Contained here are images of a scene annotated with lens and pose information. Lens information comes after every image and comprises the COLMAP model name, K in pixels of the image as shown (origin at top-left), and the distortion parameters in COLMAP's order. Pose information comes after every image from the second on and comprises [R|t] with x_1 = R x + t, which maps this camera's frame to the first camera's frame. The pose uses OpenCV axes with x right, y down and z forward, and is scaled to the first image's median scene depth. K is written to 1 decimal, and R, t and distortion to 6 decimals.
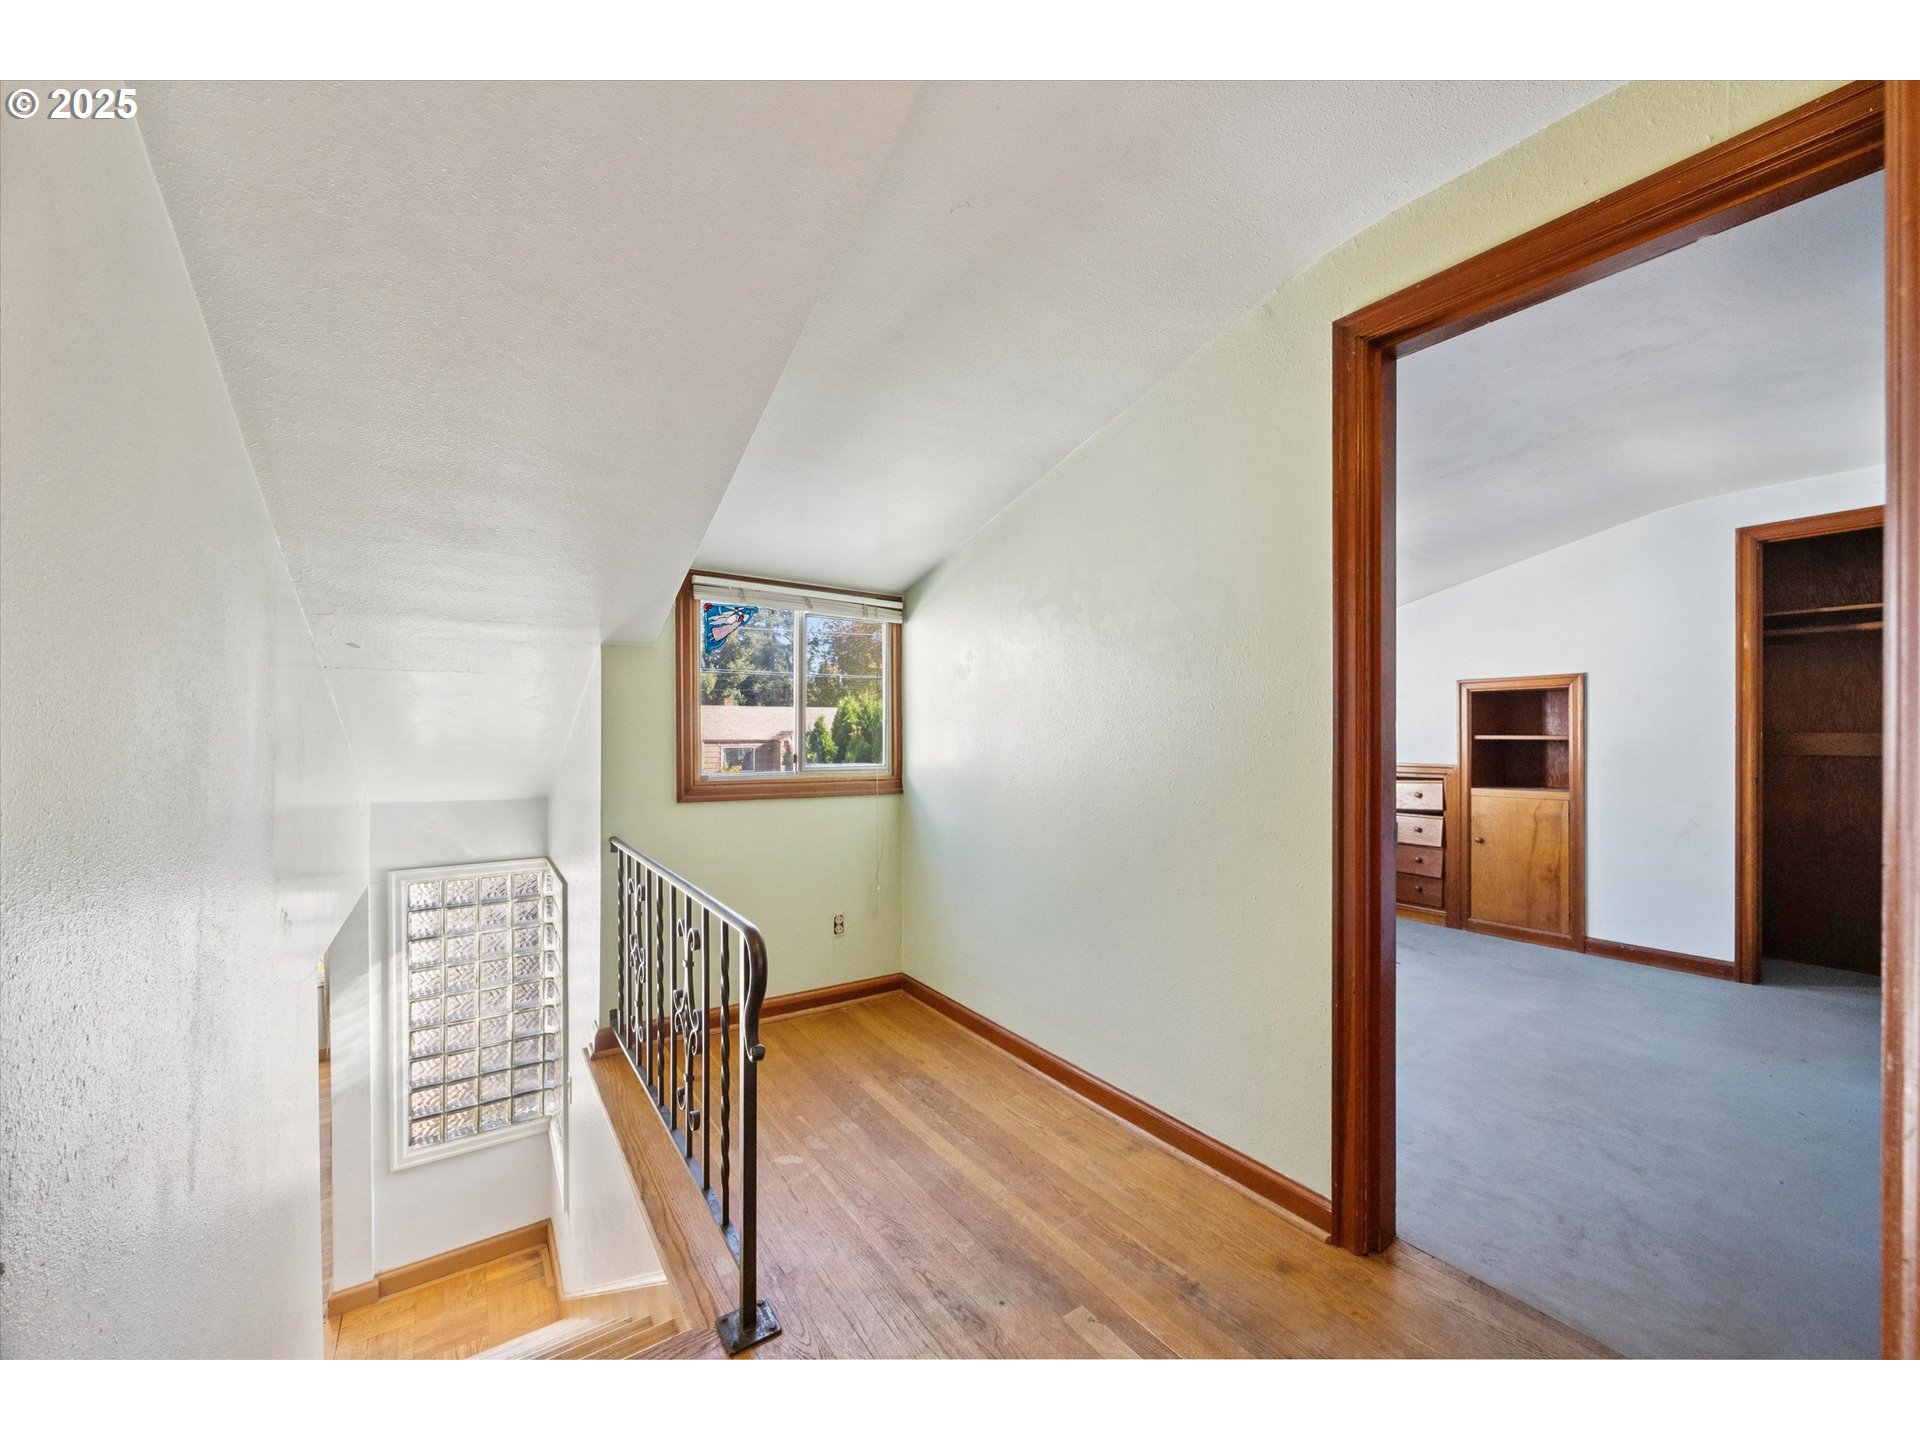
lens RADIAL K [[731.6, 0, 953.2], [0, 731.6, 737.4], [0, 0, 1]] dist [-0.005705, 0.000883]
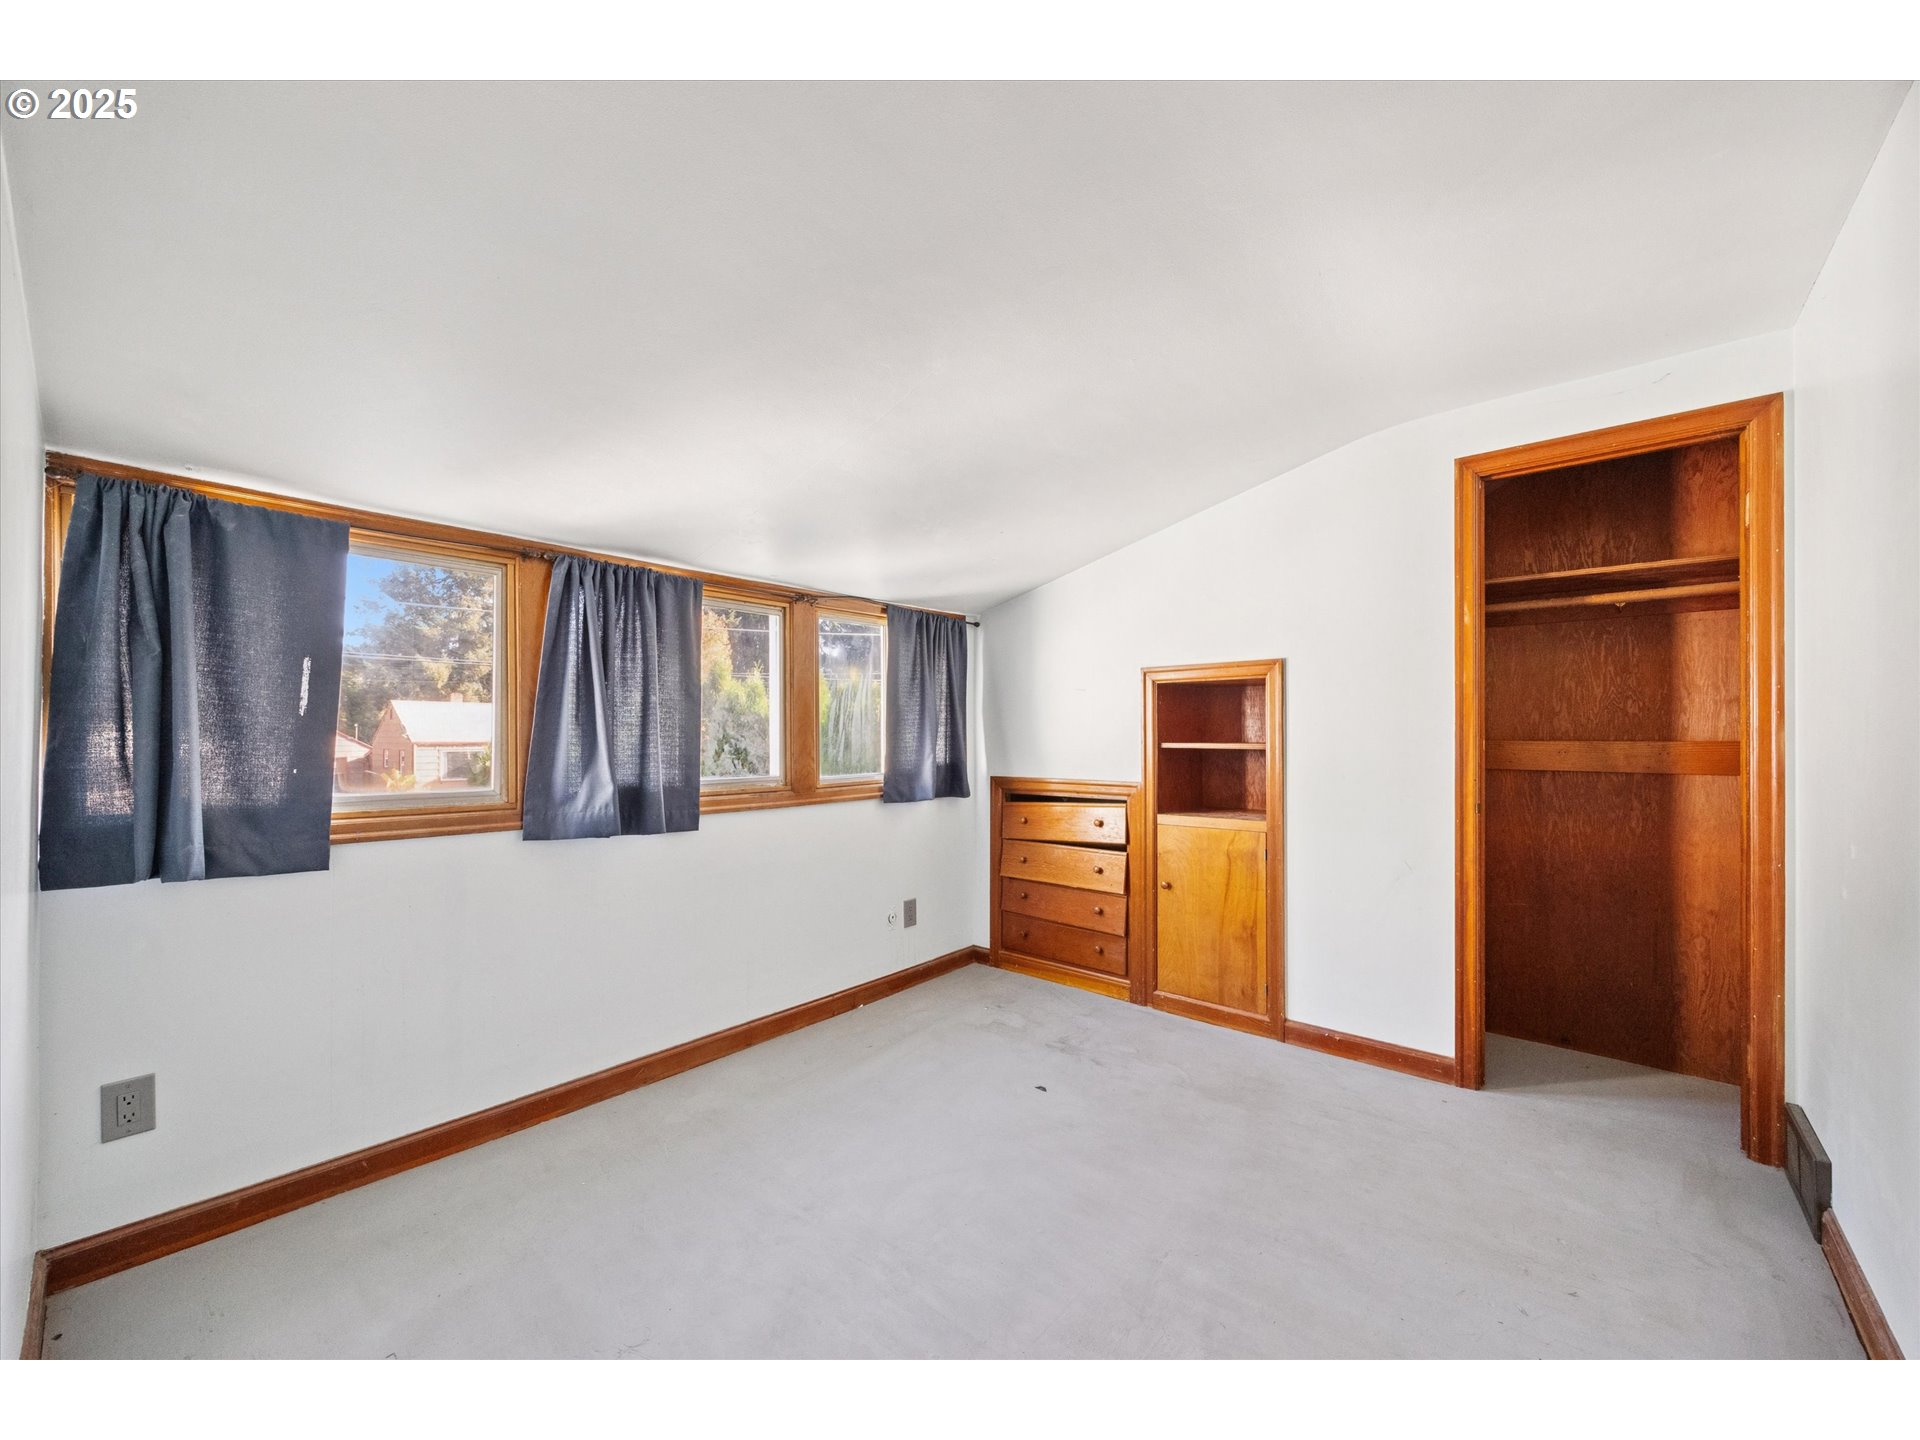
lens RADIAL K [[731.6, 0, 963.0], [0, 731.6, 736.0], [0, 0, 1]] dist [-0.005705, 0.000883]
pose [[0.962917, 0.002800, 0.269783, 0.313707], [-0.001436, 0.999985, -0.005252, -0.005293], [-0.269794, 0.004670, 0.962907, 0.332953]]
